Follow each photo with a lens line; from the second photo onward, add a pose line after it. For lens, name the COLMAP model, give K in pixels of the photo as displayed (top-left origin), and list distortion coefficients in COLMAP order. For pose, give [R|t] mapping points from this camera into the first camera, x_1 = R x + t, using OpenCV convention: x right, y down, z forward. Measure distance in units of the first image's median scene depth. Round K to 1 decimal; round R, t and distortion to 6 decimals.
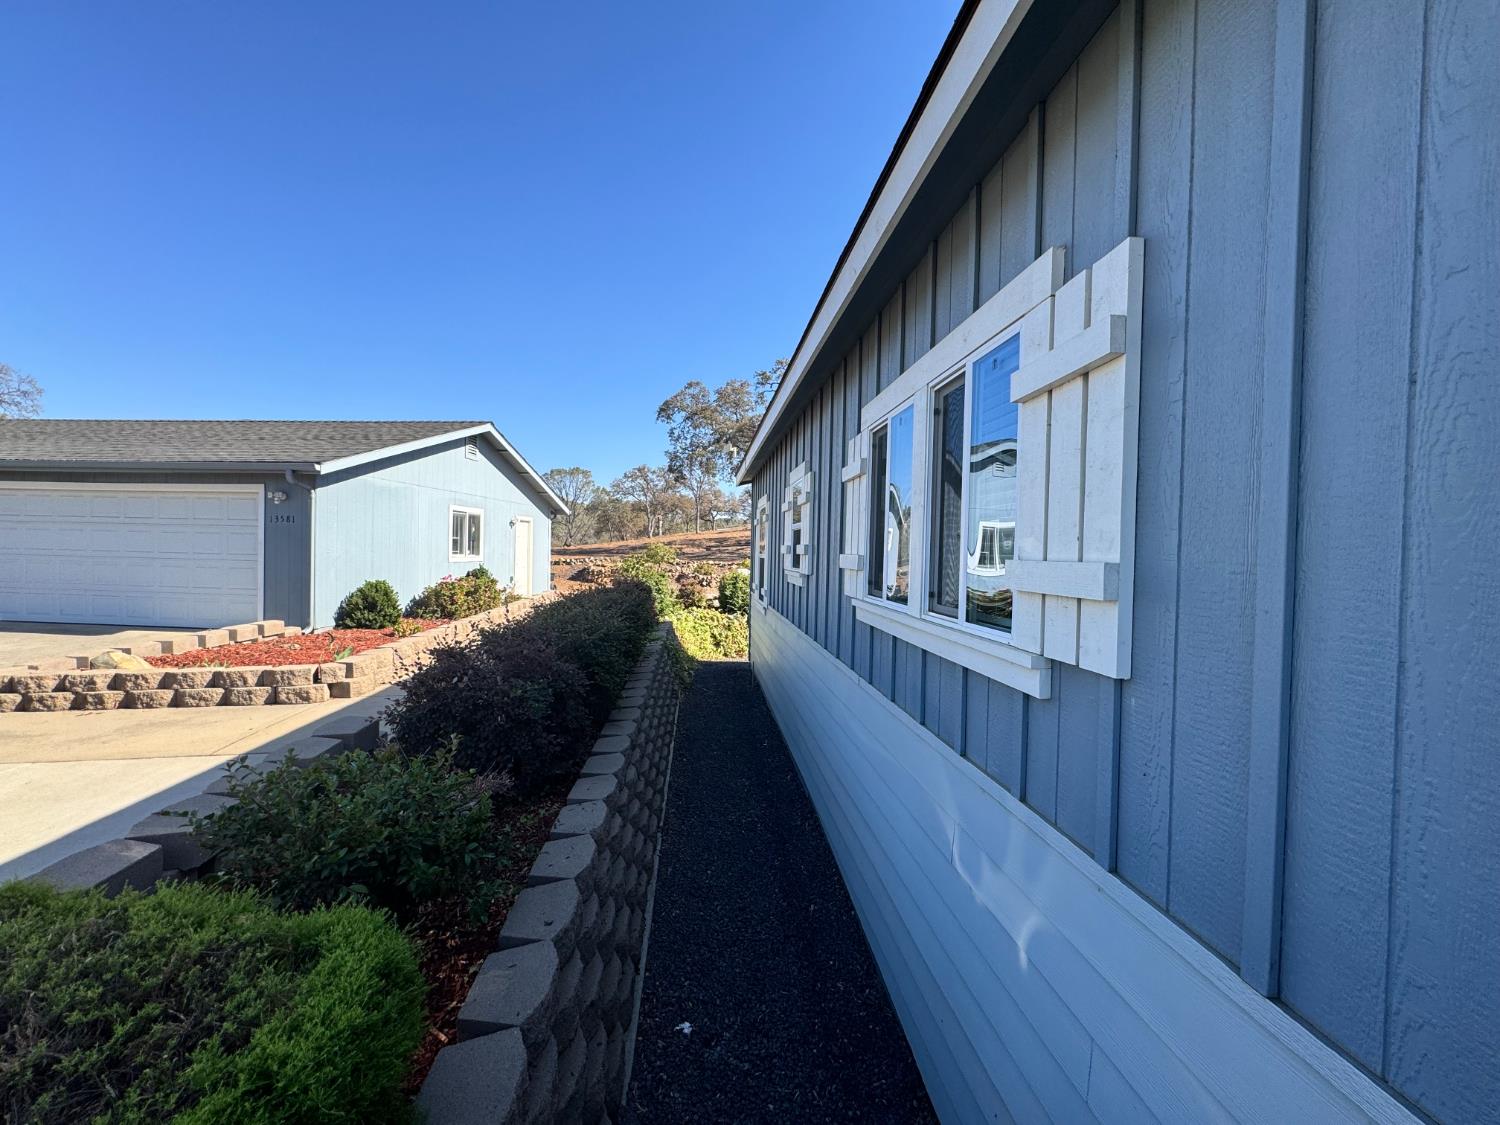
lens RADIAL K [[598.7, 0, 749.4], [0, 598.7, 562.8], [0, 0, 1]] dist [-0.002559, 0.000437]
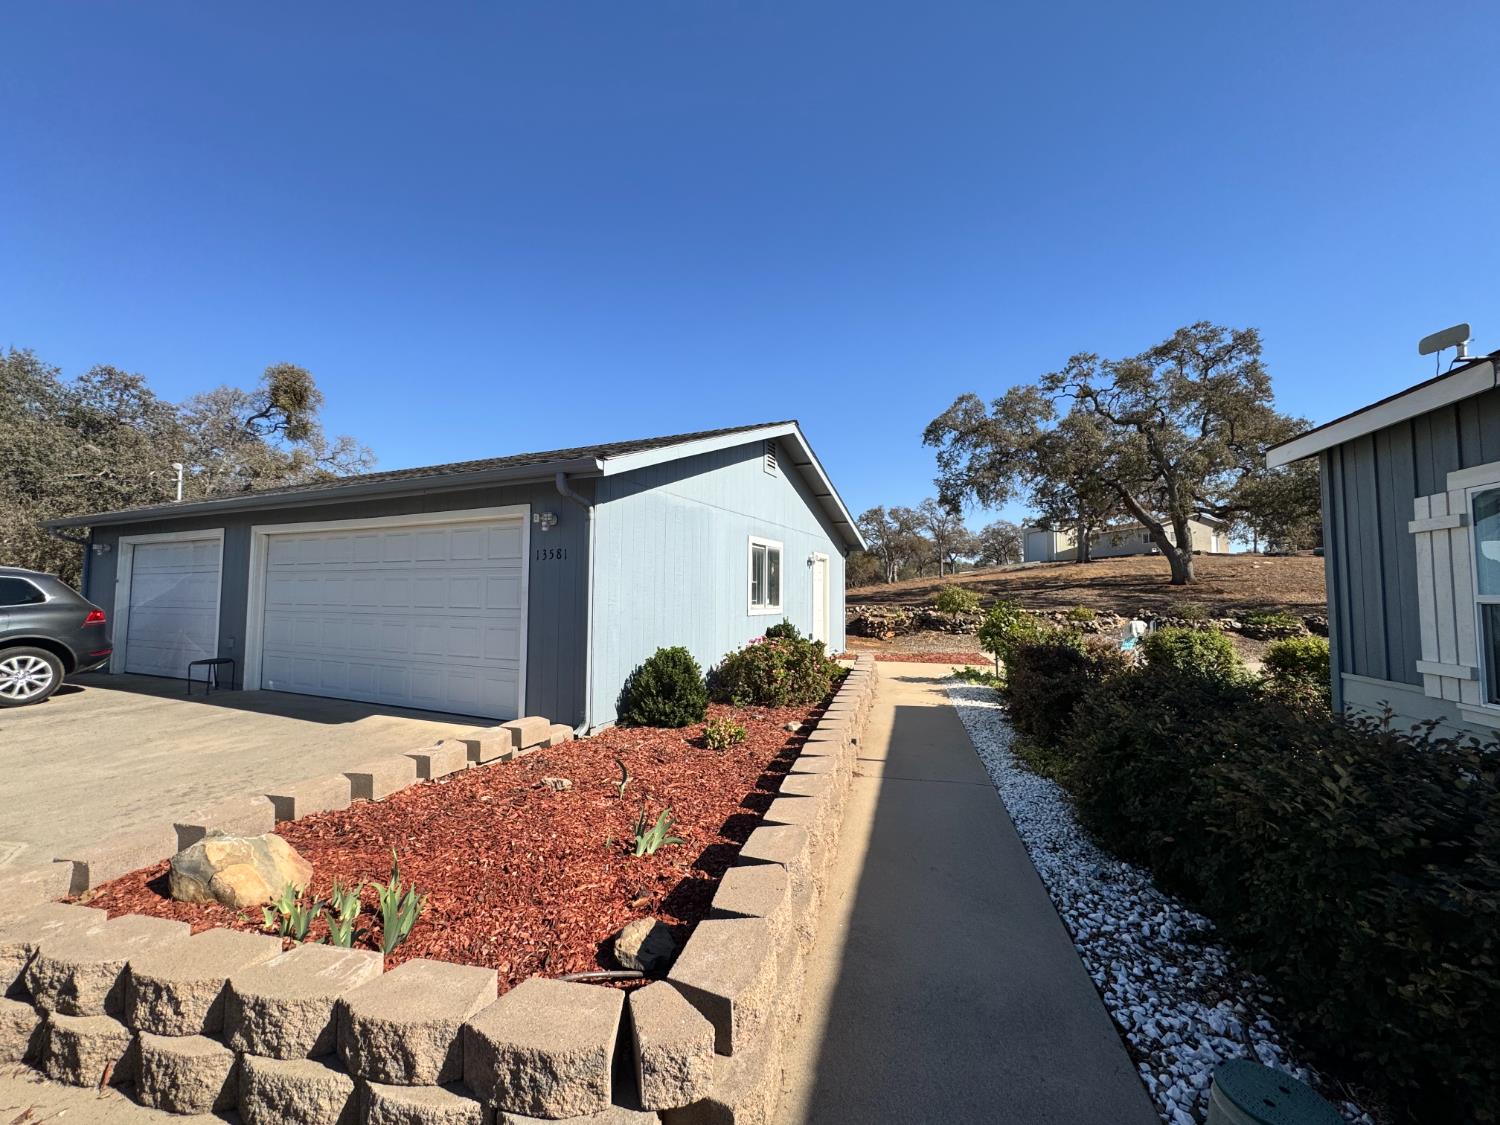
lens RADIAL K [[598.7, 0, 749.4], [0, 598.7, 562.8], [0, 0, 1]] dist [-0.002559, 0.000437]
pose [[0.937093, -0.036829, -0.347131, -0.332332], [0.009090, 0.996656, -0.081202, -0.008046], [0.348960, 0.072939, 0.934295, 0.439490]]
